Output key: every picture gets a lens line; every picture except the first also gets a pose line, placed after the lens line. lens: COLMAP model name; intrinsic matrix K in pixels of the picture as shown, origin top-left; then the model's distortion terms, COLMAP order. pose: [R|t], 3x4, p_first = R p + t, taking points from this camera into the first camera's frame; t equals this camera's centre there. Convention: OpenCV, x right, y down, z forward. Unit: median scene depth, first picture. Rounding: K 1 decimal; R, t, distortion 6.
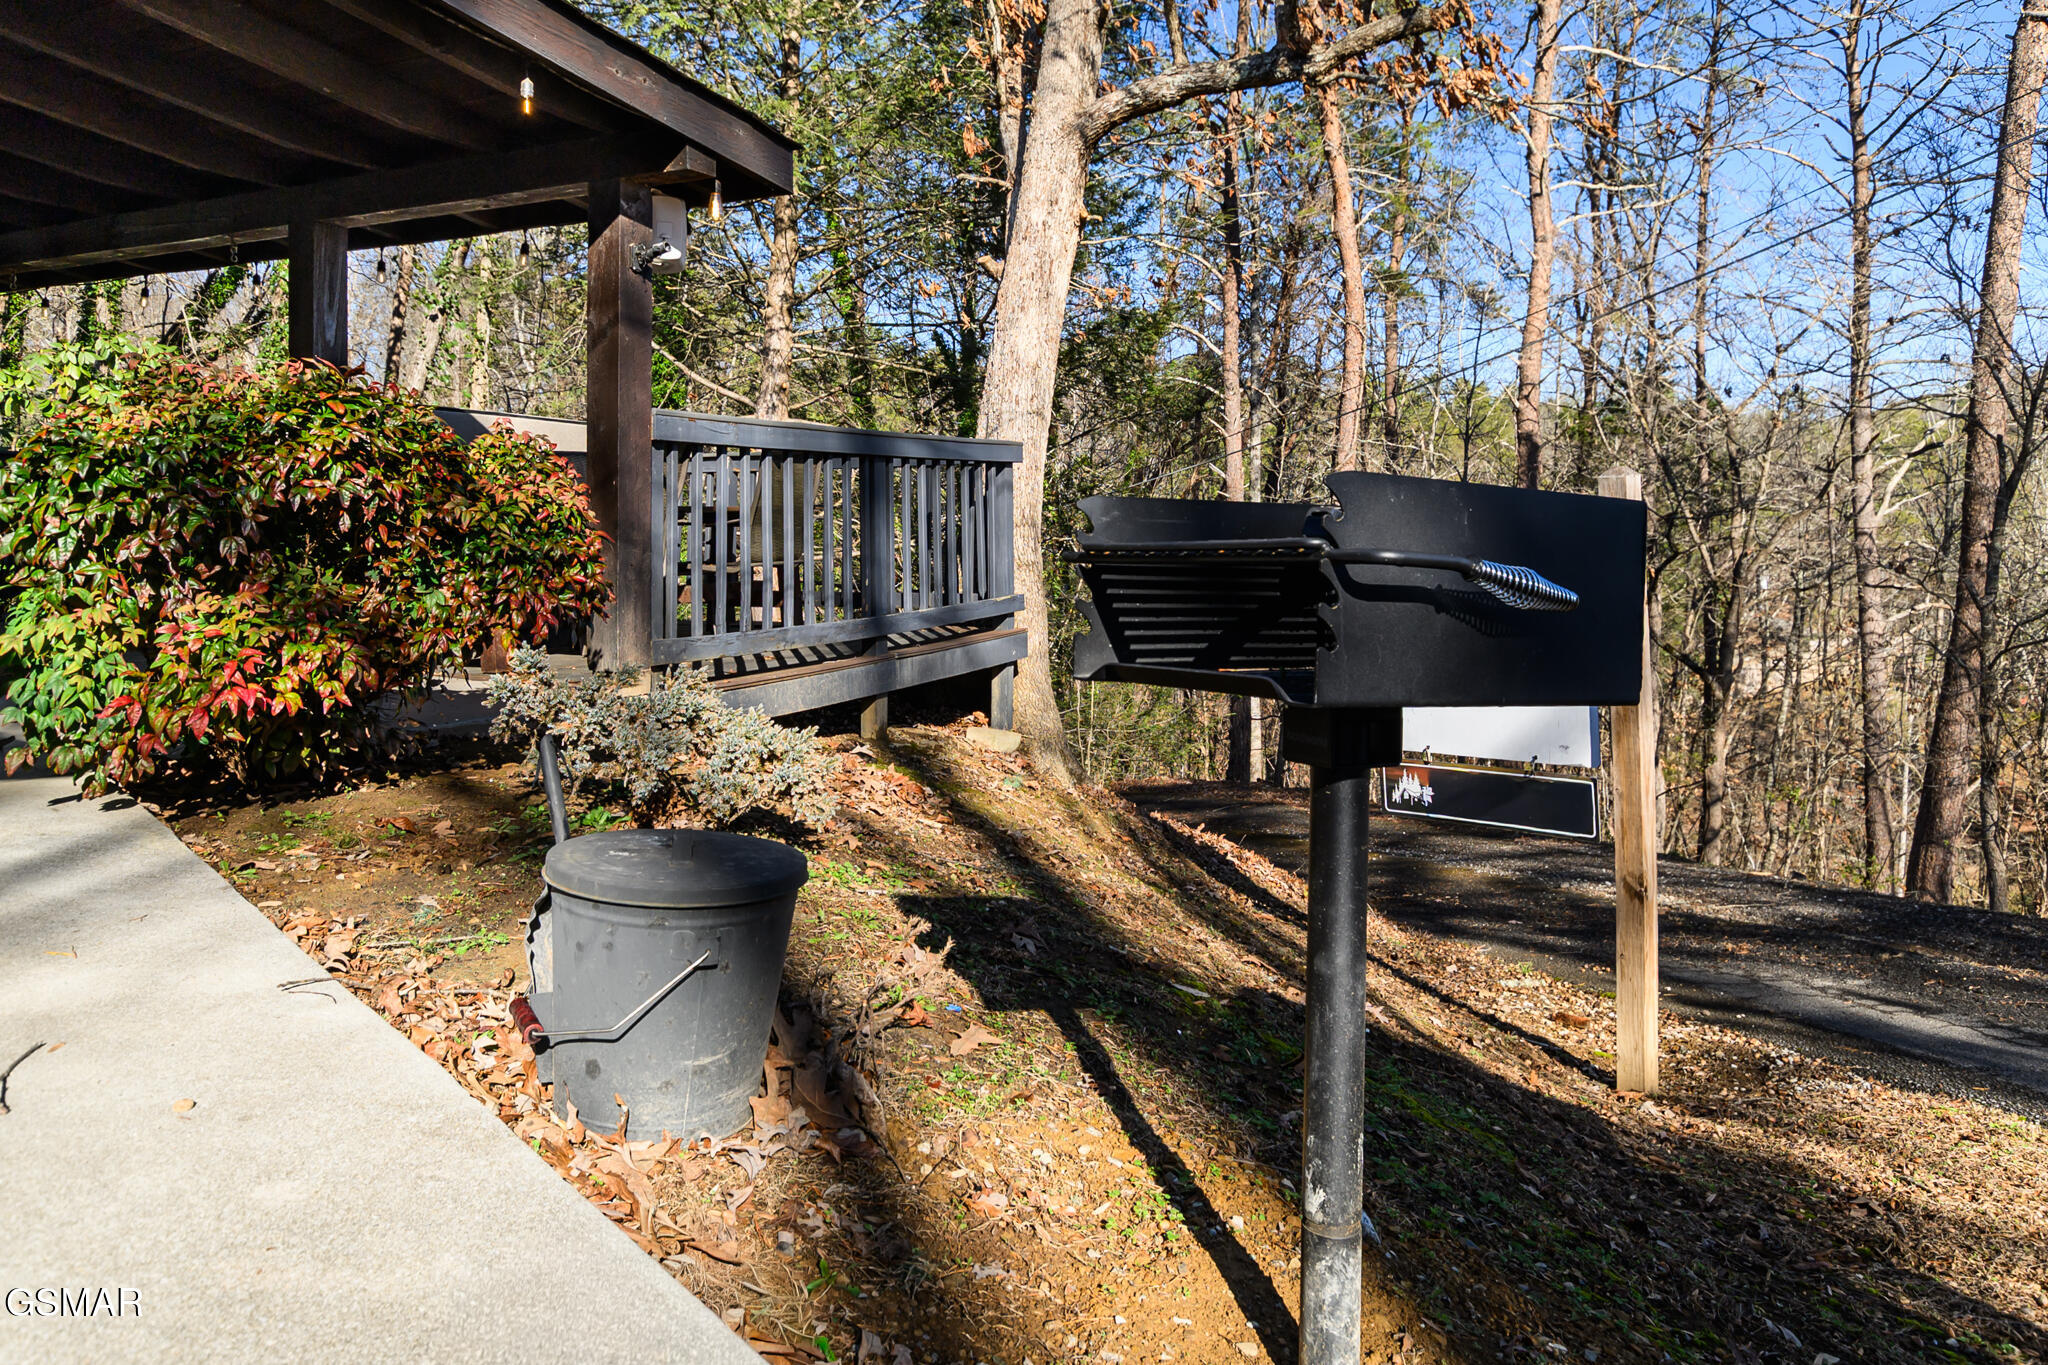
lens RADIAL K [[1274.7, 0, 1069.6], [0, 1274.7, 553.2], [0, 0, 1]] dist [-0.011393, -0.002339]
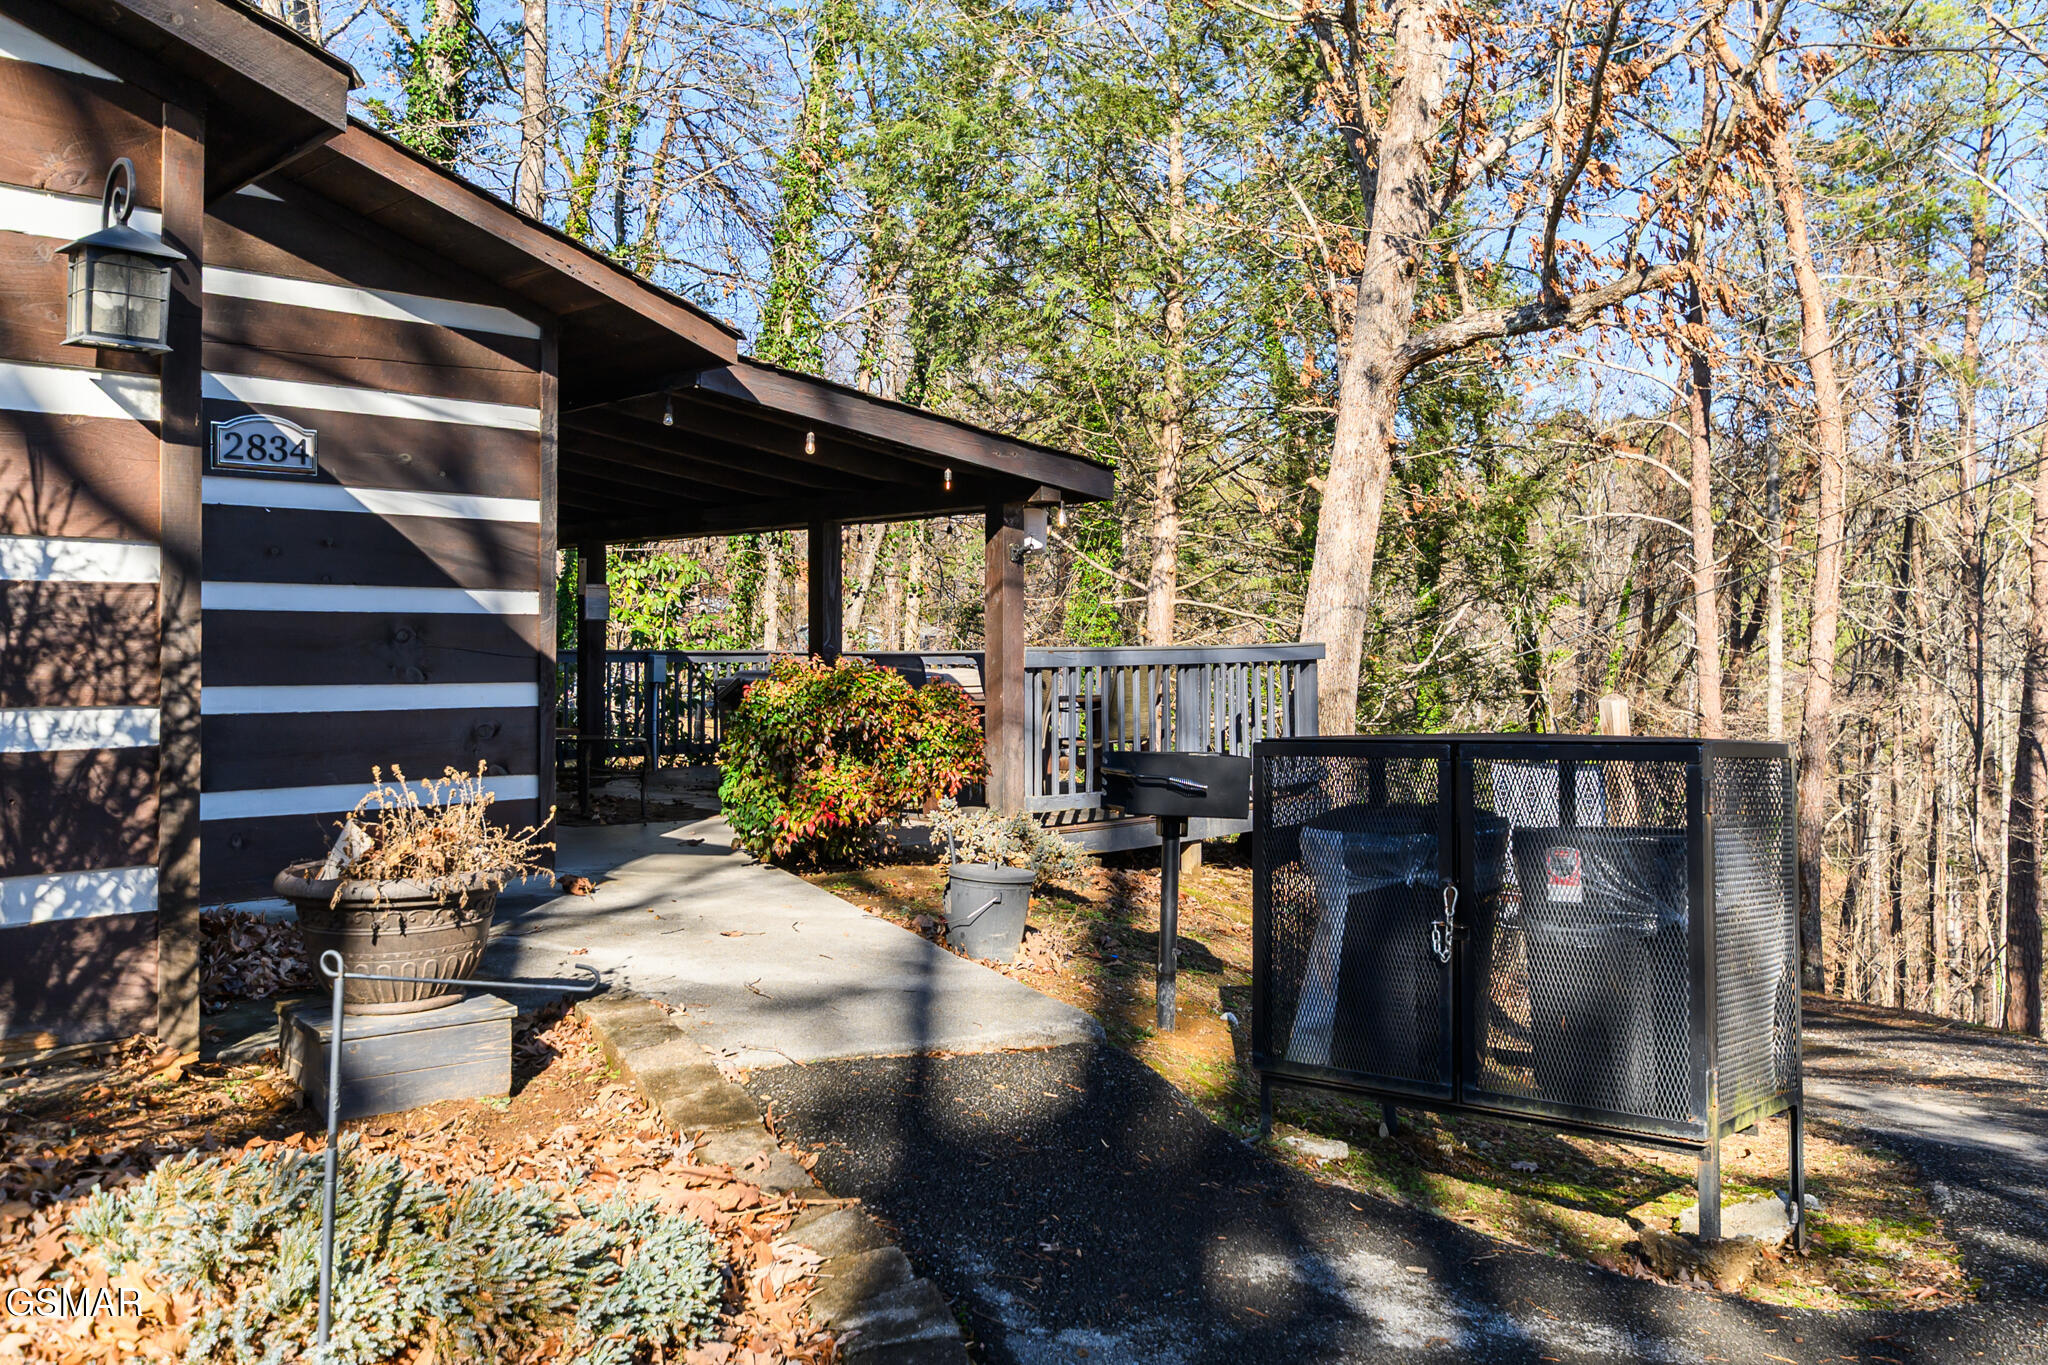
lens RADIAL K [[1709.1, 0, 1019.8], [0, 1709.1, 681.3], [0, 0, 1]] dist [-0.001636, -0.000411]
pose [[0.931332, -0.005113, -0.364135, 0.679377], [0.002890, 0.999974, -0.006649, -0.094280], [0.364160, 0.005140, 0.931322, -1.505927]]
